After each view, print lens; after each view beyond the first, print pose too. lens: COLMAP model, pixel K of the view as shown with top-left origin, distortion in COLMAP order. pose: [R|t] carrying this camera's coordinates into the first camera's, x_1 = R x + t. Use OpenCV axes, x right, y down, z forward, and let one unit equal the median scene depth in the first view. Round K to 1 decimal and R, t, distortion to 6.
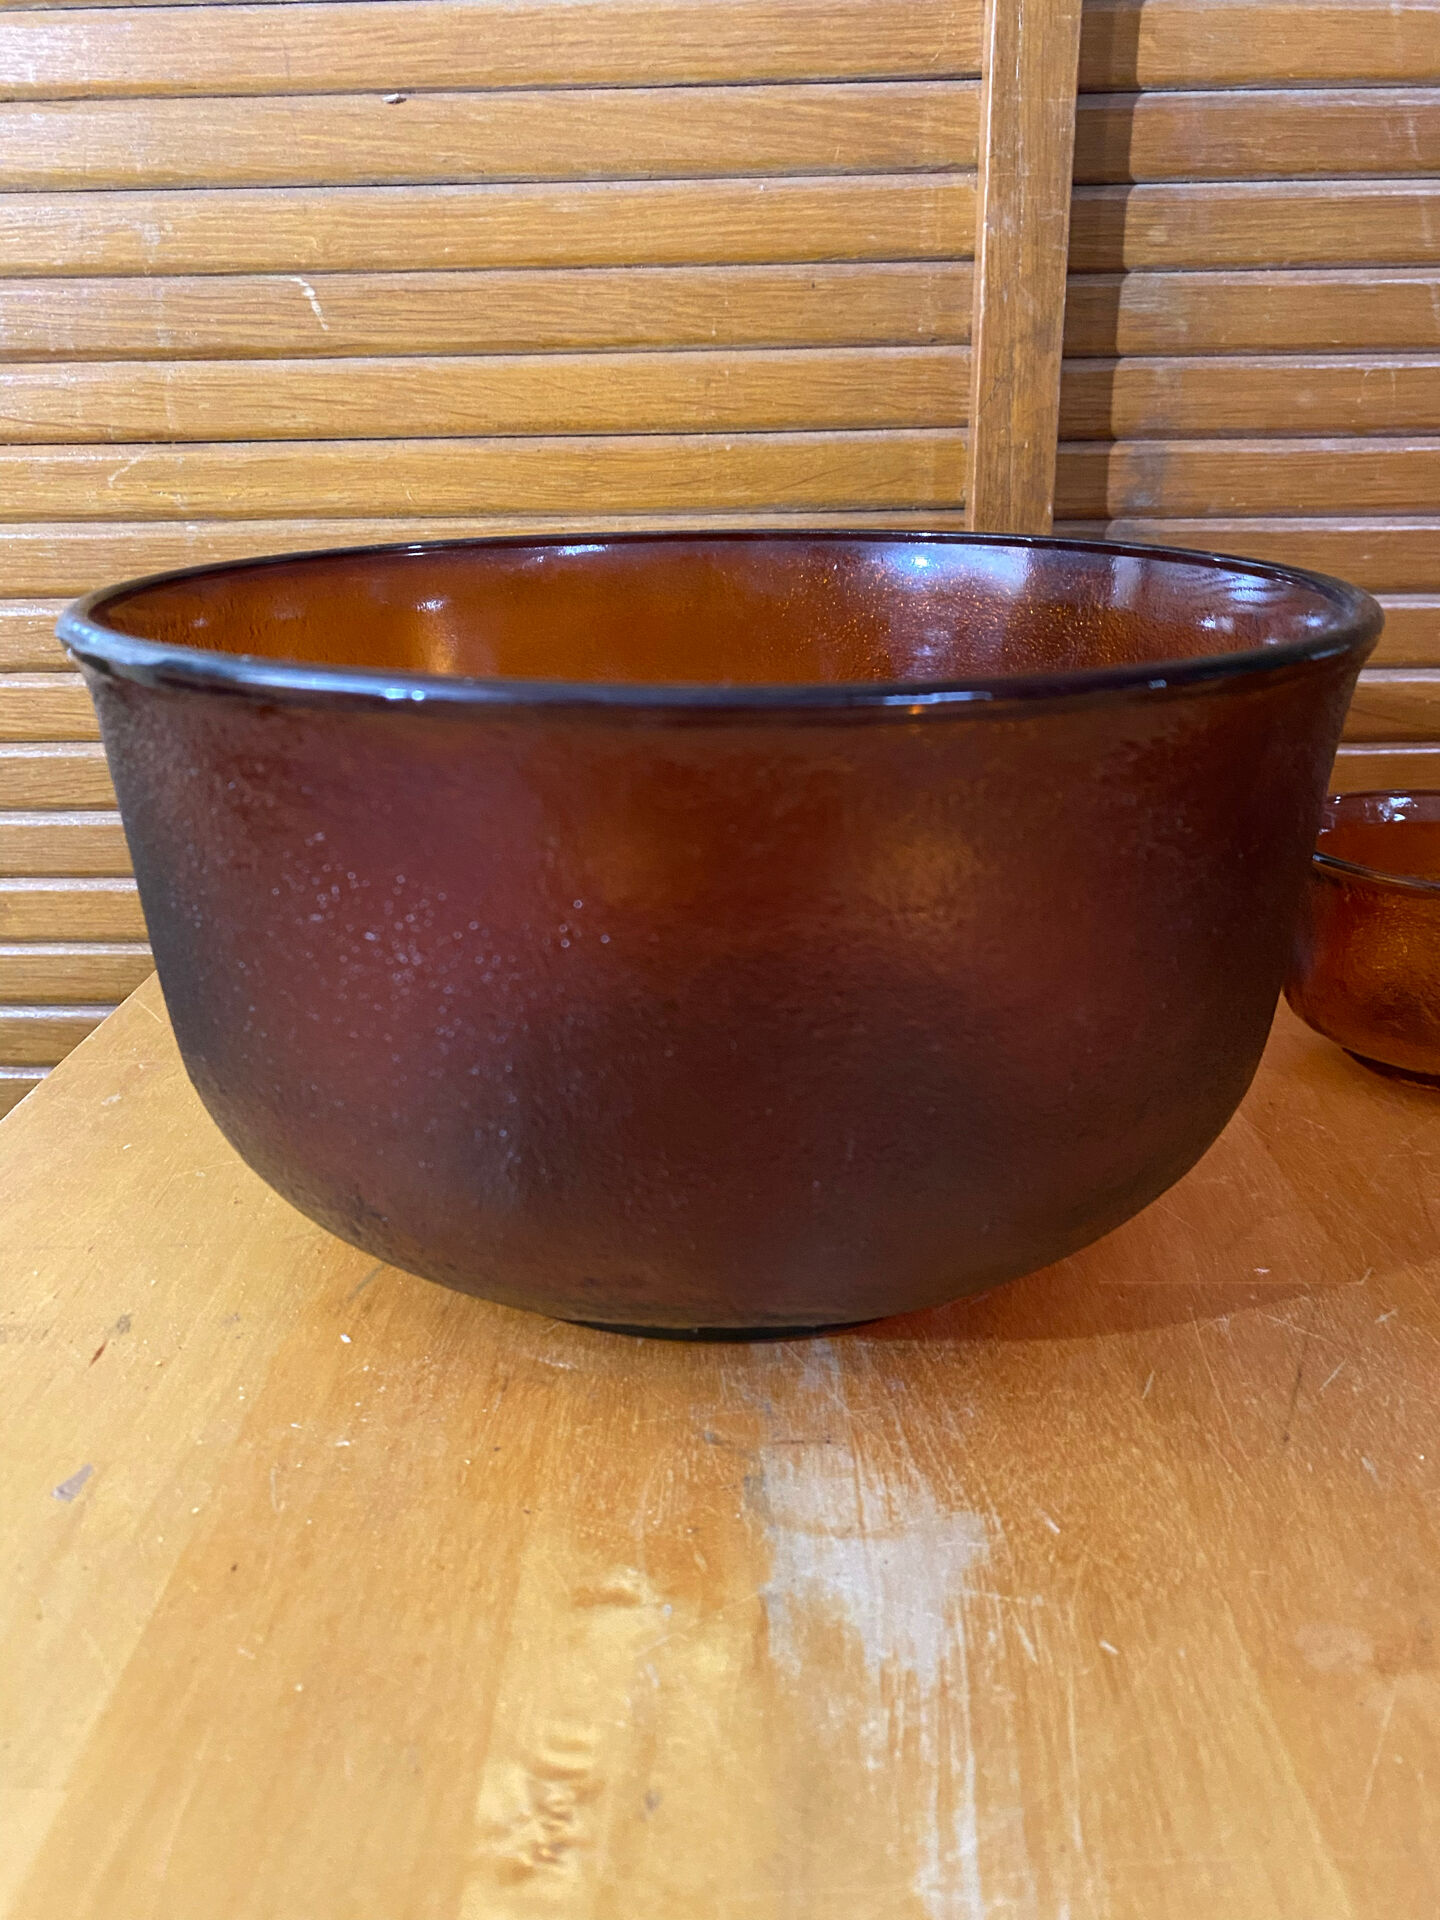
lens RADIAL K [[1462.7, 0, 703.5], [0, 1462.7, 955.9], [0, 0, 1]] dist [0.006730, -0.004112]
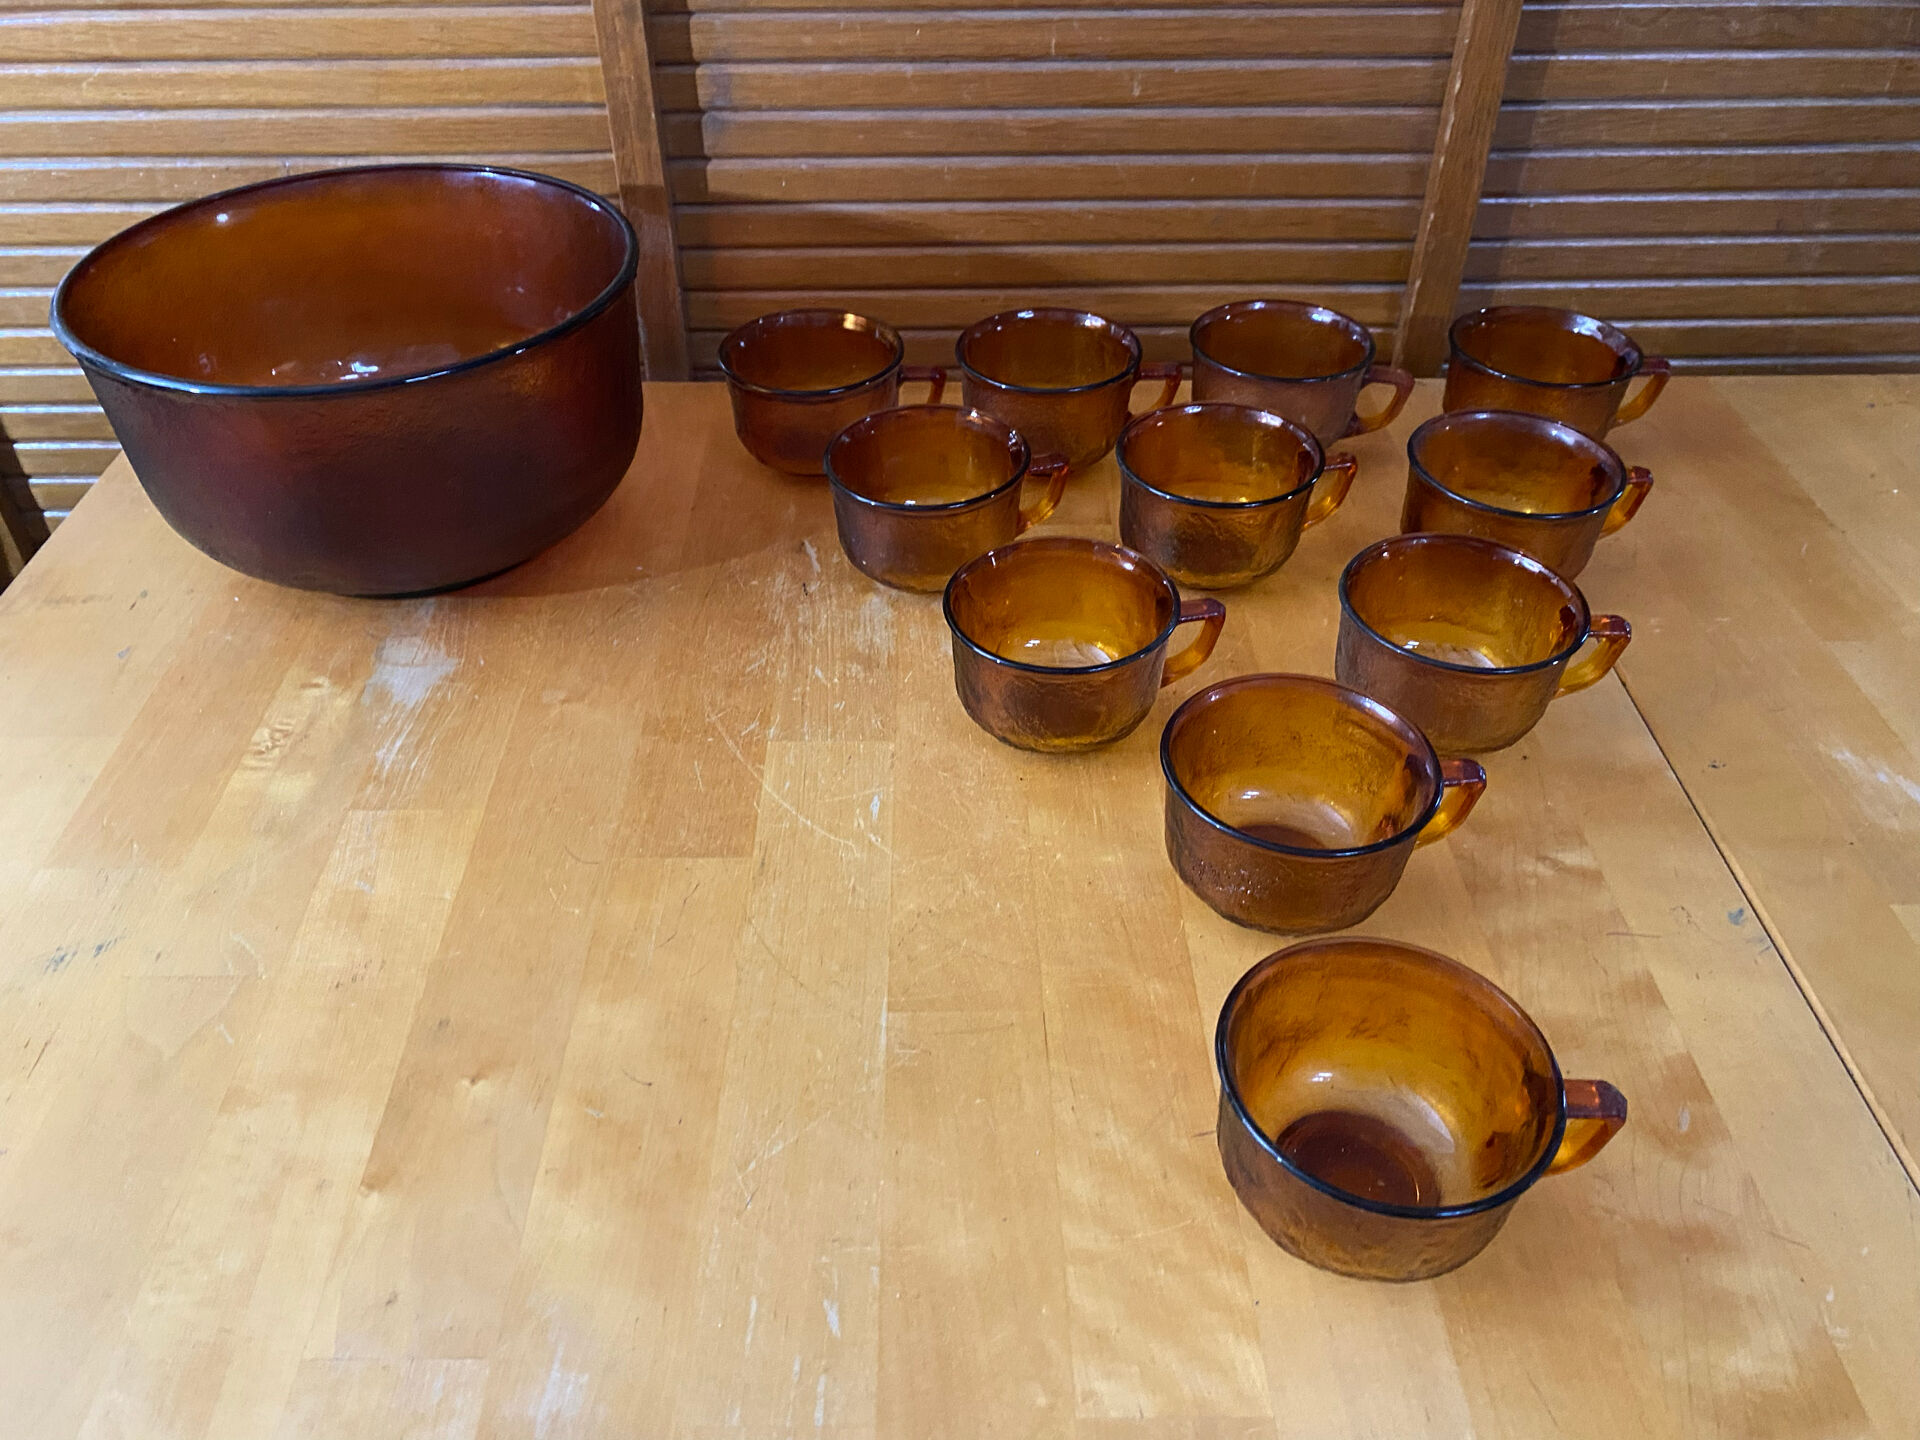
lens RADIAL K [[1463.7, 0, 940.2], [0, 1463.7, 740.4], [0, 0, 1]] dist [0.007102, -0.003127]
pose [[0.999633, -0.011981, 0.024306, 0.522403], [0.002869, 0.938699, 0.344727, -0.214116], [-0.026947, -0.344530, 0.938388, -0.844858]]
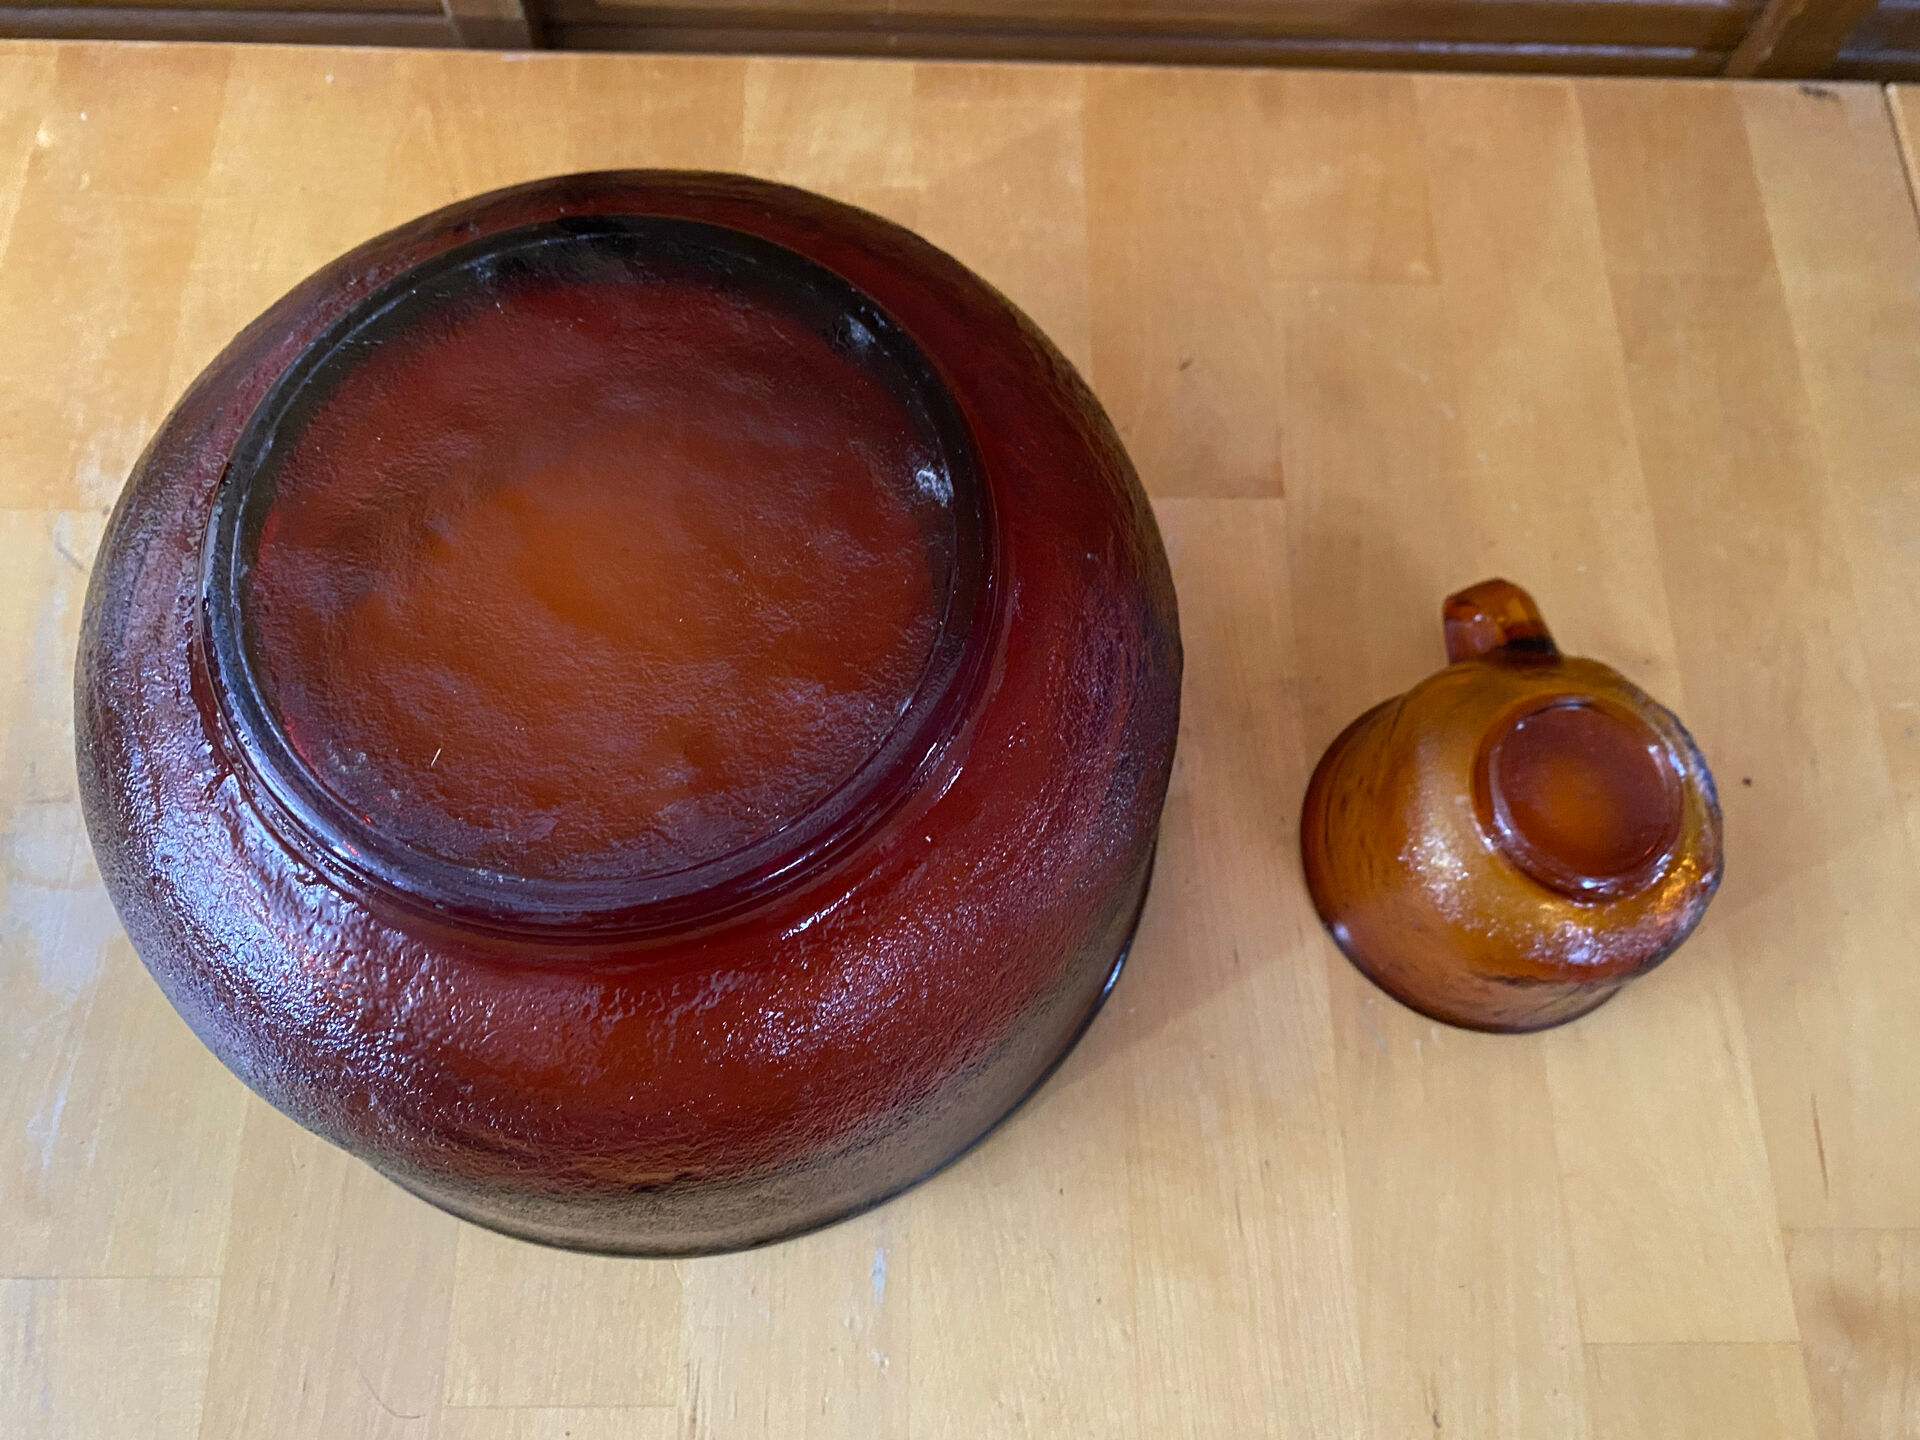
lens RADIAL K [[1465.9, 0, 950.6], [0, 1465.9, 720.0], [0, 0, 1]] dist [0.008705, -0.004300]
pose [[0.998877, -0.005787, 0.047015, 0.499960], [-0.032378, 0.641050, 0.766816, -0.491819], [-0.034576, -0.767477, 0.640143, 0.040048]]
